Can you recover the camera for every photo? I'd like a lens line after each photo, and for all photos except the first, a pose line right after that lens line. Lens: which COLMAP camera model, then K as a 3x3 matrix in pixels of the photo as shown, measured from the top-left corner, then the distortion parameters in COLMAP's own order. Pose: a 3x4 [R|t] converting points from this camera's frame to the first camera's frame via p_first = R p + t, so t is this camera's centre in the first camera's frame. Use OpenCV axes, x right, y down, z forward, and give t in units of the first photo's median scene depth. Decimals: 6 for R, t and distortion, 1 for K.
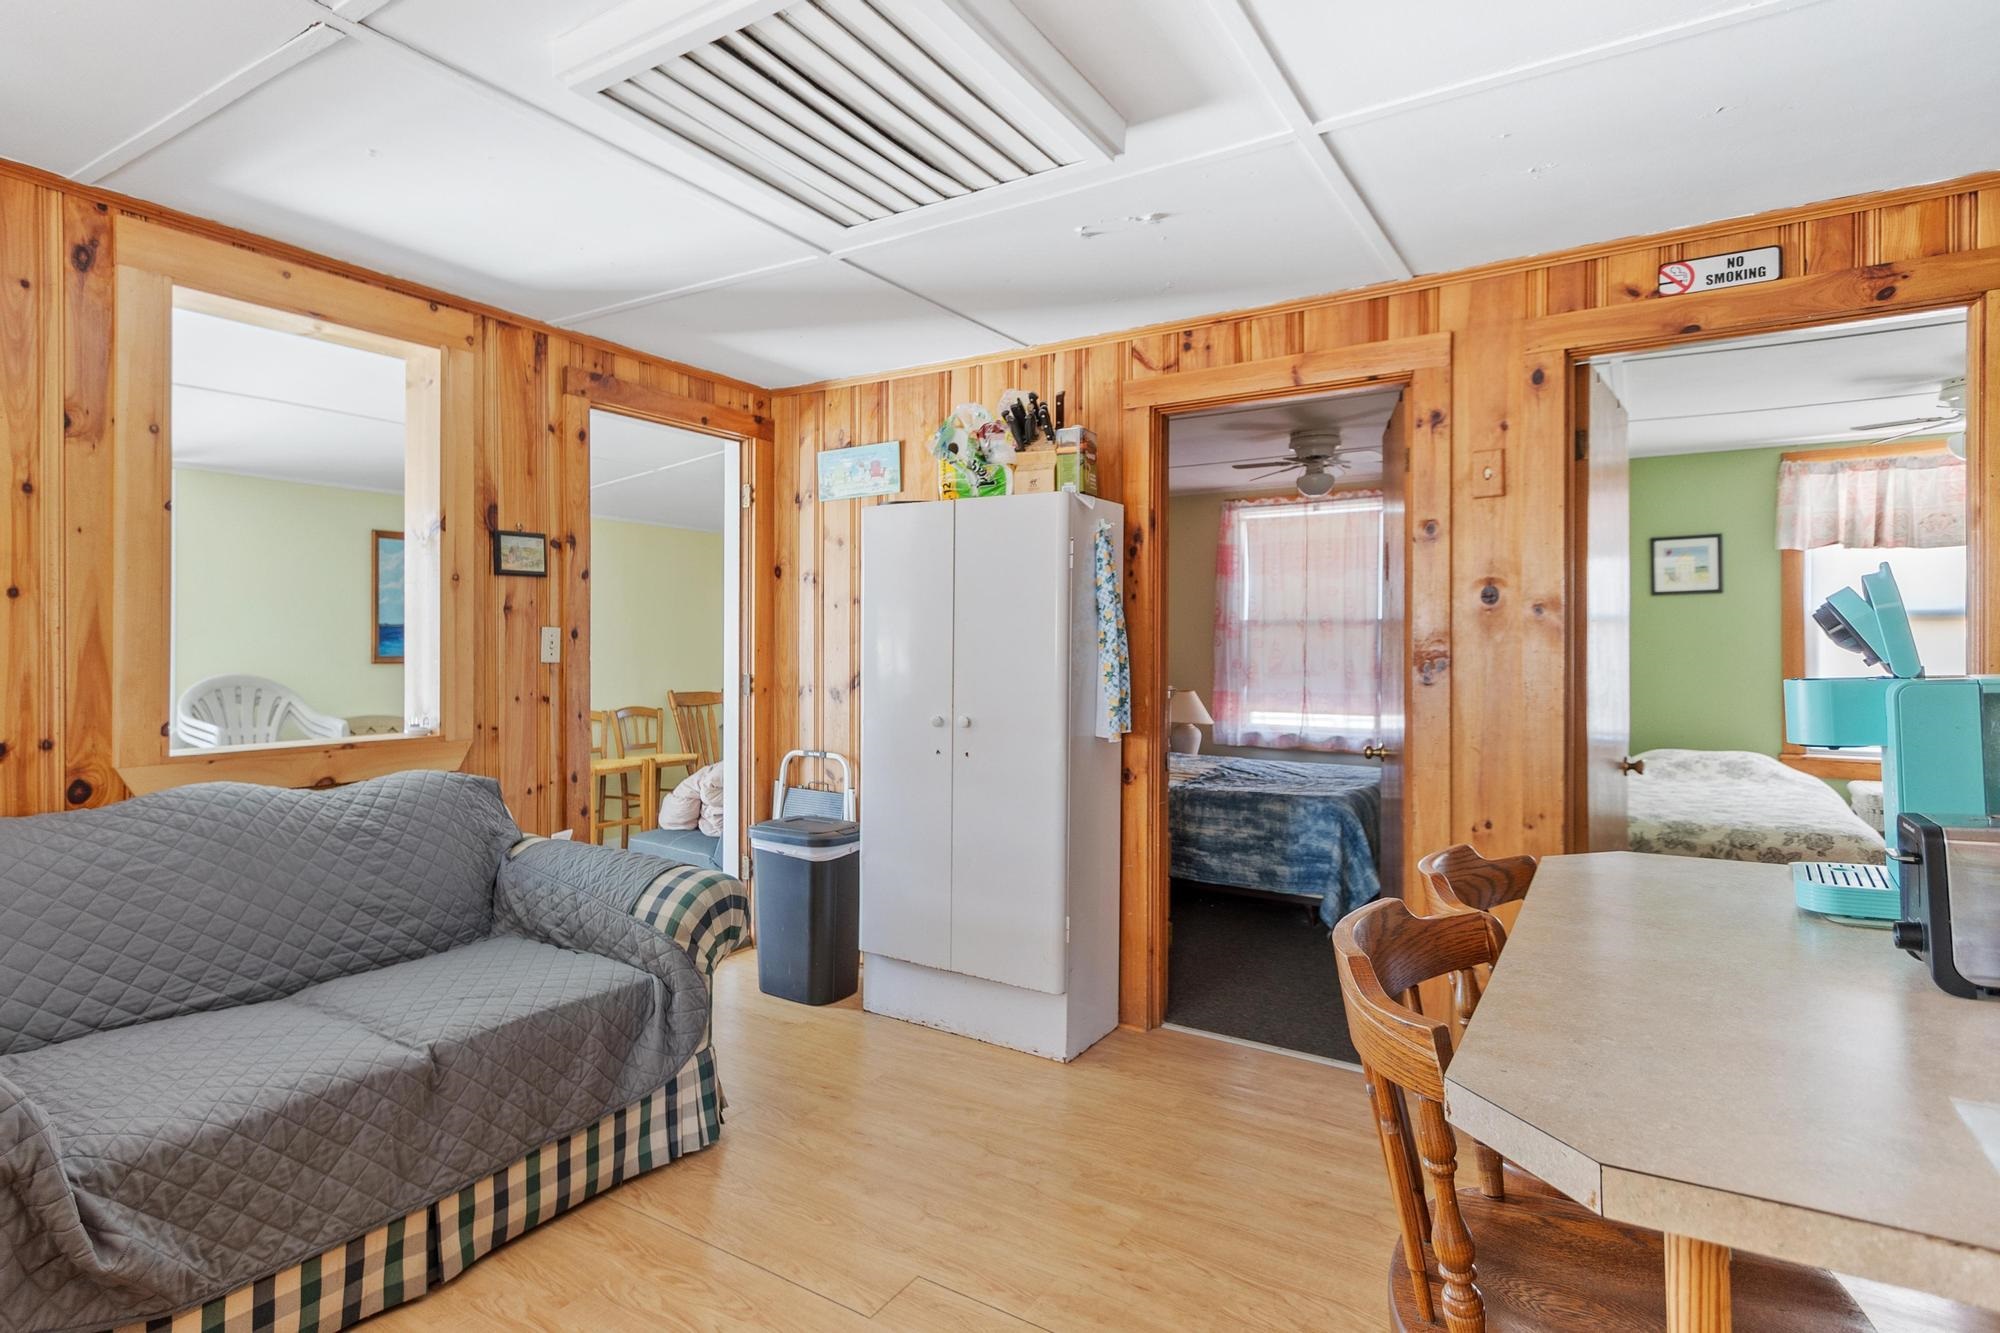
lens RADIAL K [[1042.6, 0, 962.7], [0, 1042.6, 646.3], [0, 0, 1]] dist [0.000271, -0.000444]
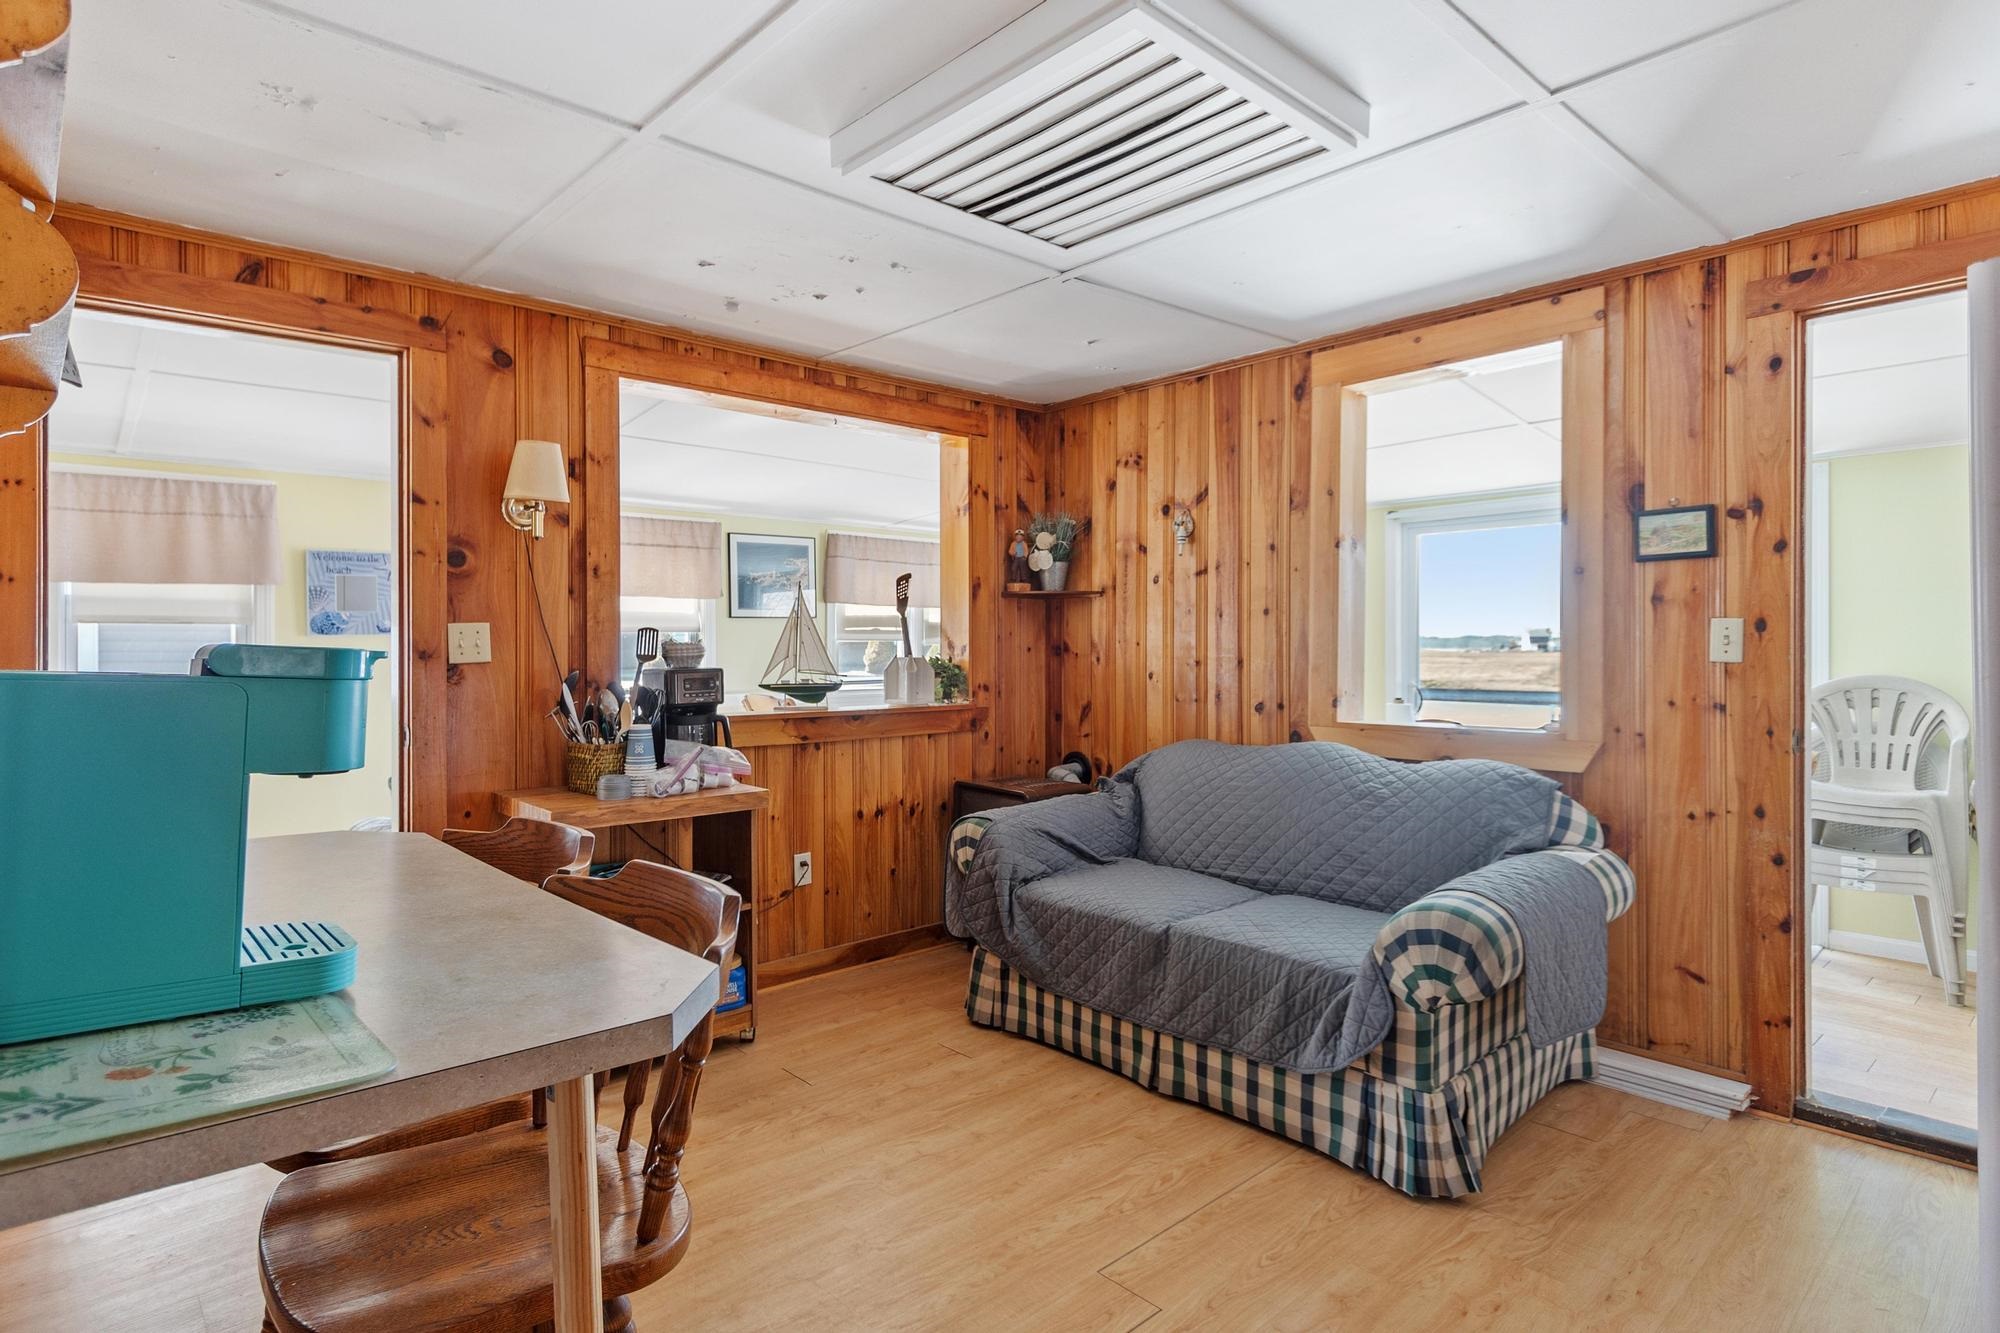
lens RADIAL K [[1042.6, 0, 923.6], [0, 1042.6, 646.9], [0, 0, 1]] dist [0.000271, -0.000444]
pose [[-0.290972, -0.002165, -0.956729, 0.589122], [0.001191, 0.999996, -0.002625, 0.005505], [0.956731, -0.001903, -0.290968, 0.683801]]
